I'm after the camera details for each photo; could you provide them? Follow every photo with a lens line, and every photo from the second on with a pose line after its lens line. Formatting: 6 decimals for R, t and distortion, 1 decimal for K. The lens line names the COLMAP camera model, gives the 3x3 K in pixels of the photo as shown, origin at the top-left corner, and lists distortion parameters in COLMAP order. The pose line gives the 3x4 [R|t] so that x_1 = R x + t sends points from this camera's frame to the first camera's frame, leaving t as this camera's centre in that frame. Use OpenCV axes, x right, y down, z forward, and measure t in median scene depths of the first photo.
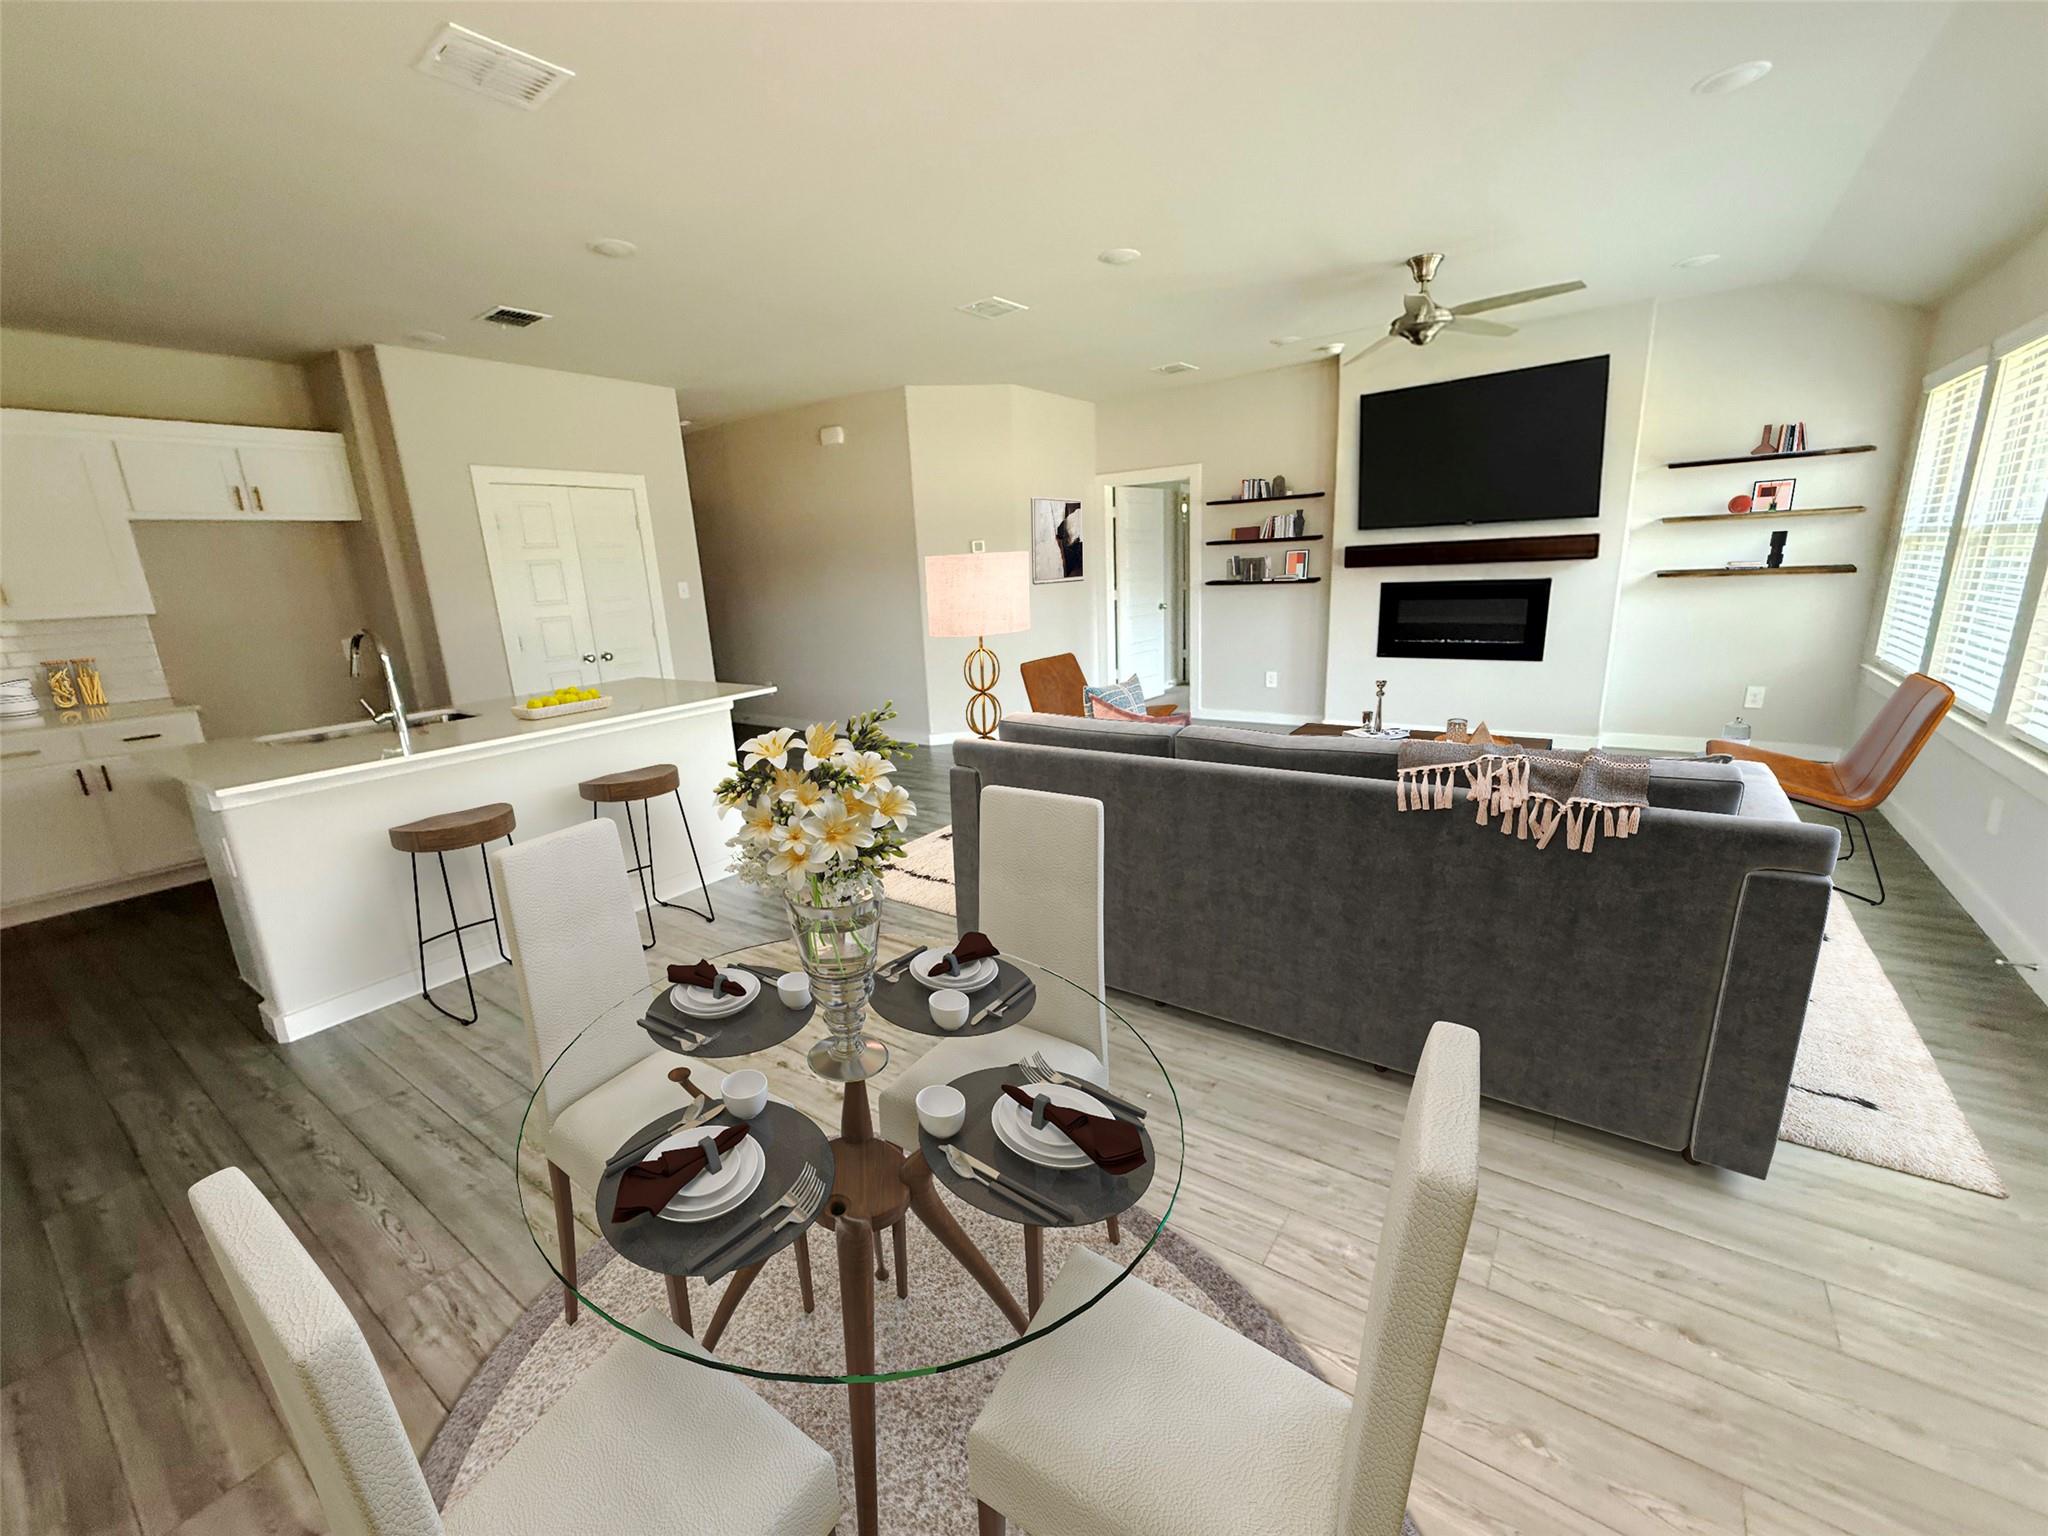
lens RADIAL K [[829.1, 0, 1026.2], [0, 829.1, 771.1], [0, 0, 1]] dist [-0.001598, -0.001363]
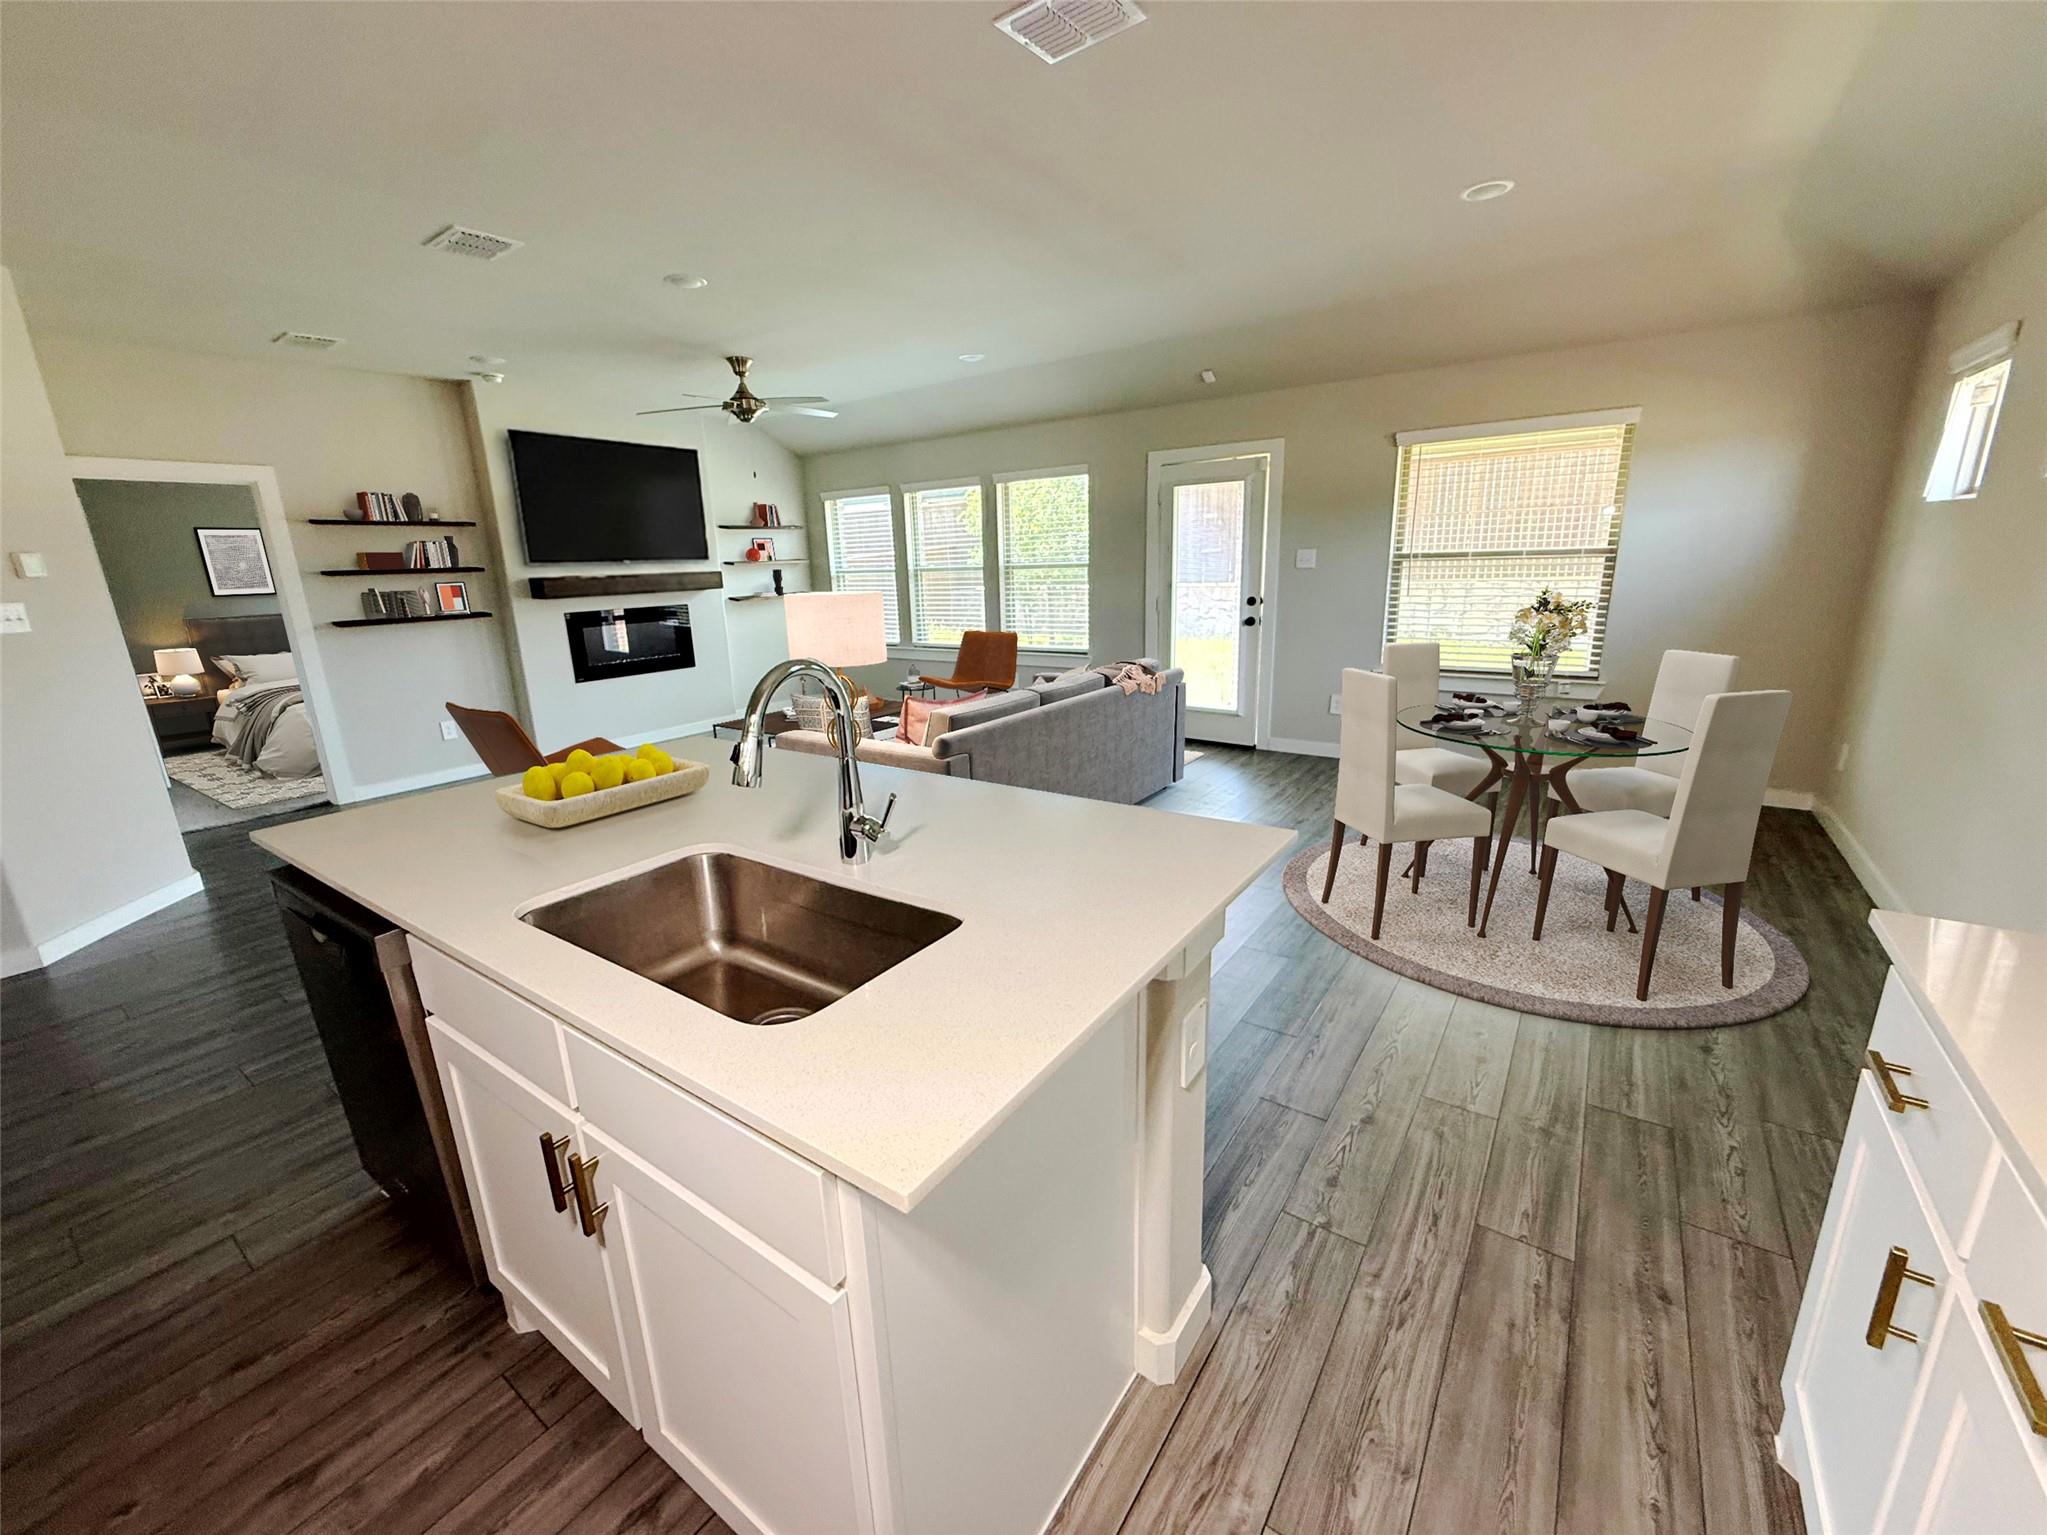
lens RADIAL K [[828.7, 0, 1012.3], [0, 828.7, 770.3], [0, 0, 1]] dist [-0.001598, -0.001363]
pose [[0.007084, -0.210233, 0.977626, -0.654452], [0.269937, 0.941758, 0.200564, -0.101995], [-0.962852, 0.262476, 0.063421, 0.461757]]
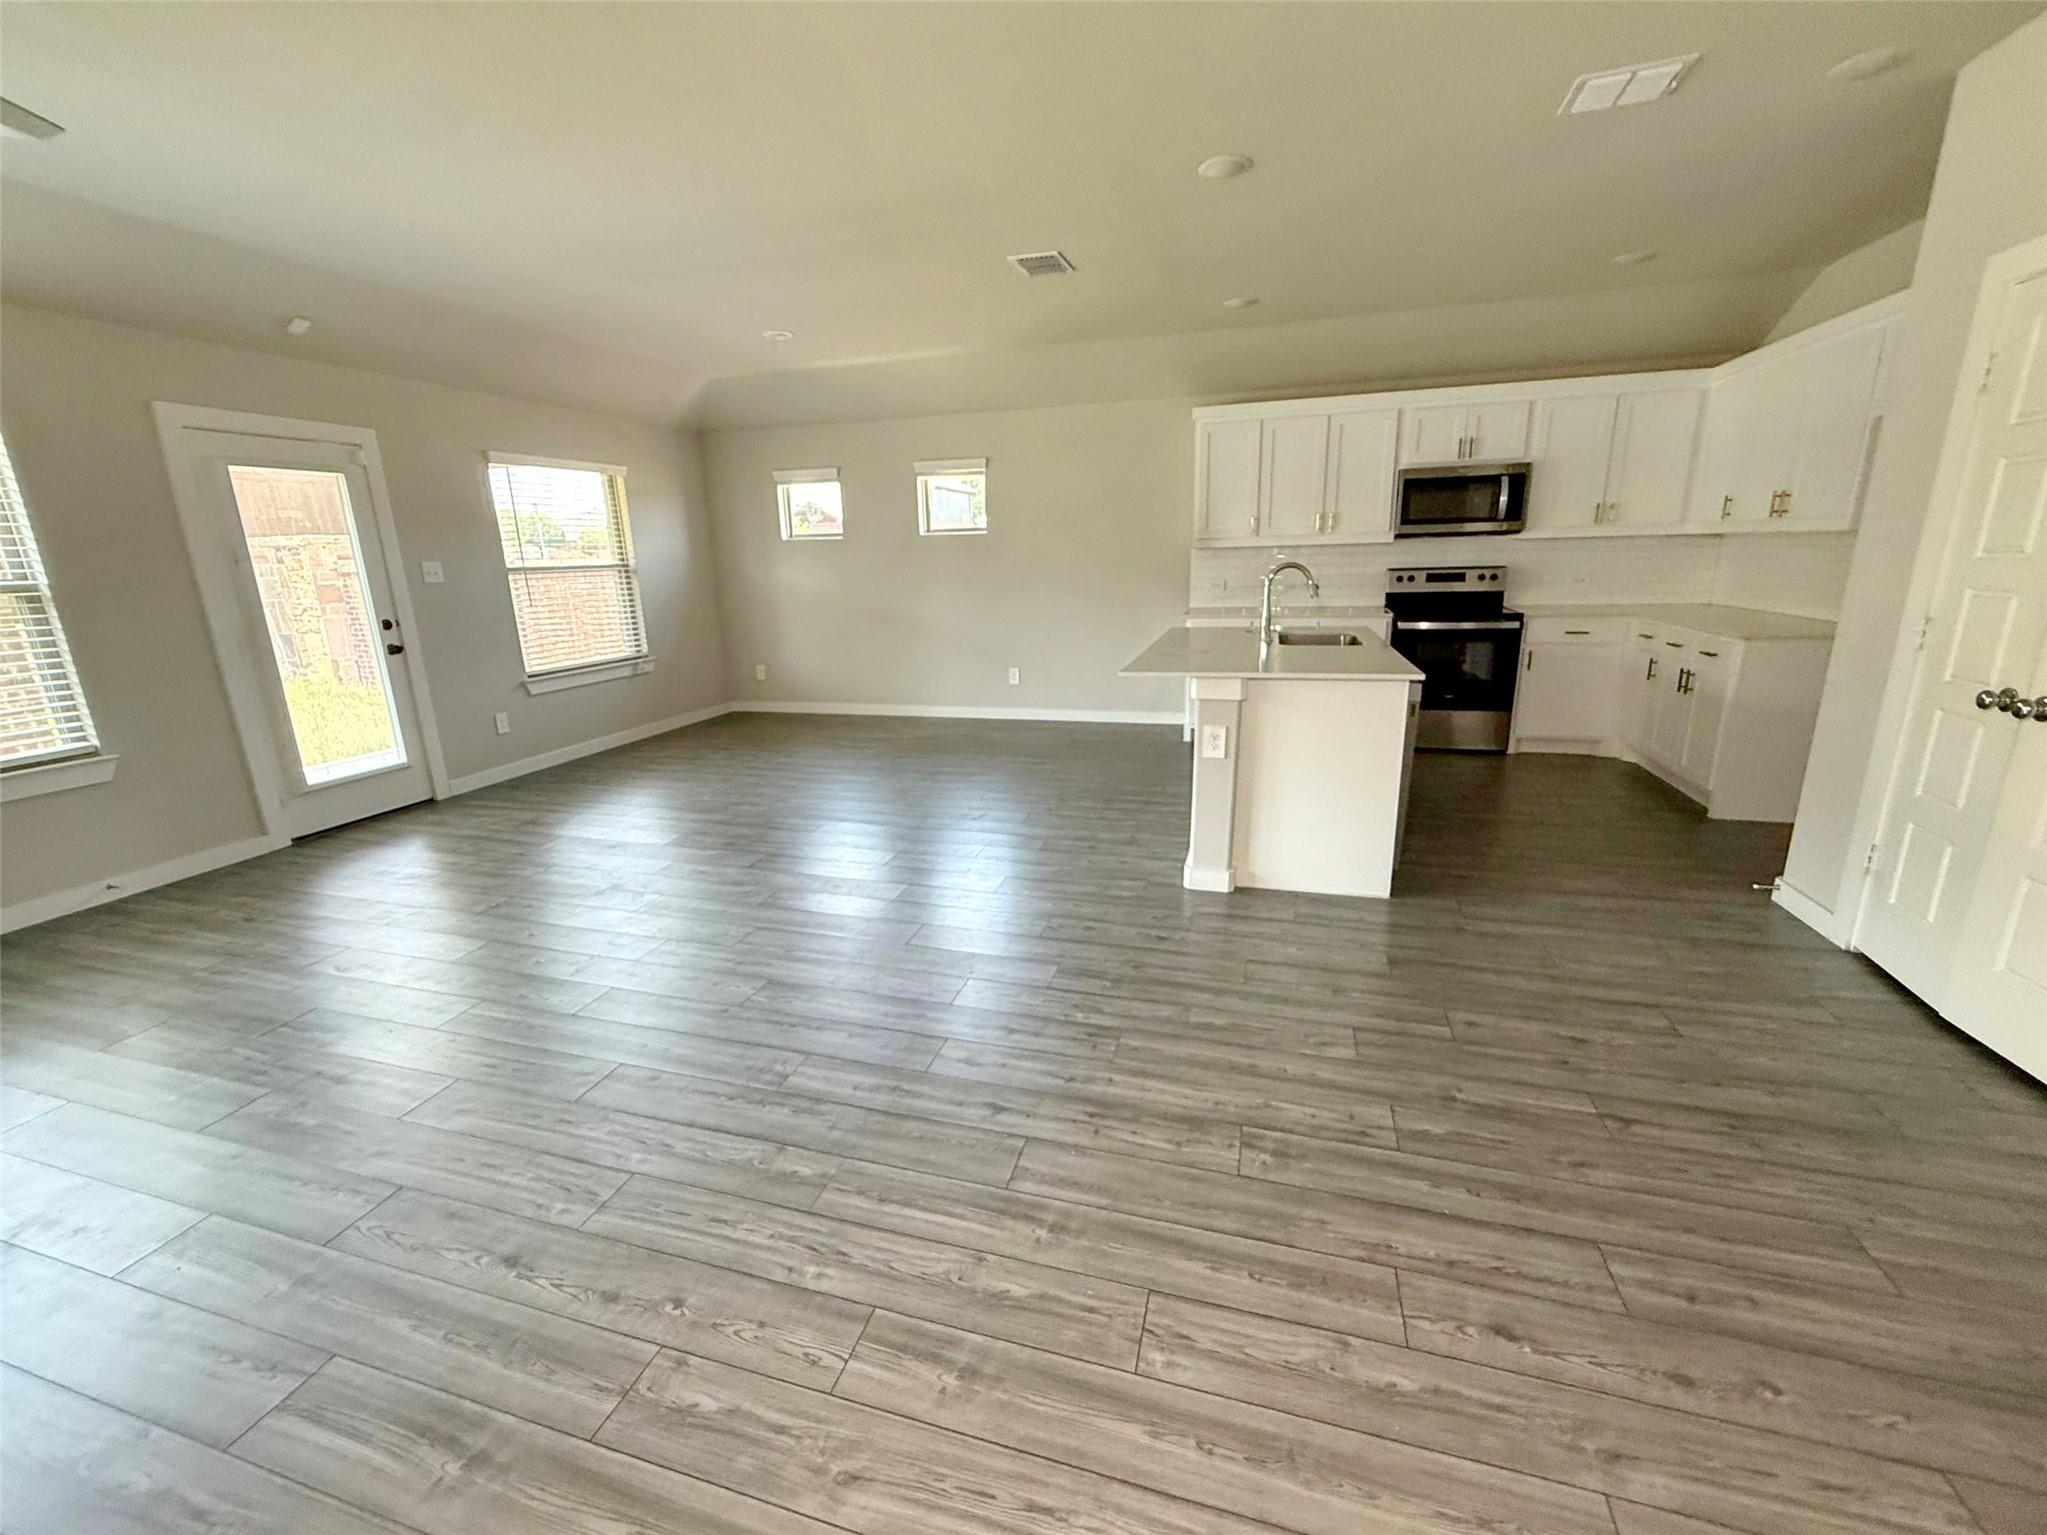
lens RADIAL K [[828.7, 0, 1007.0], [0, 828.7, 772.7], [0, 0, 1]] dist [-0.001598, -0.001363]
pose [[-0.947956, 0.143011, -0.284477, 0.077134], [-0.013101, 0.875178, 0.483624, -0.295938], [0.318131, 0.462181, -0.827756, 1.149324]]
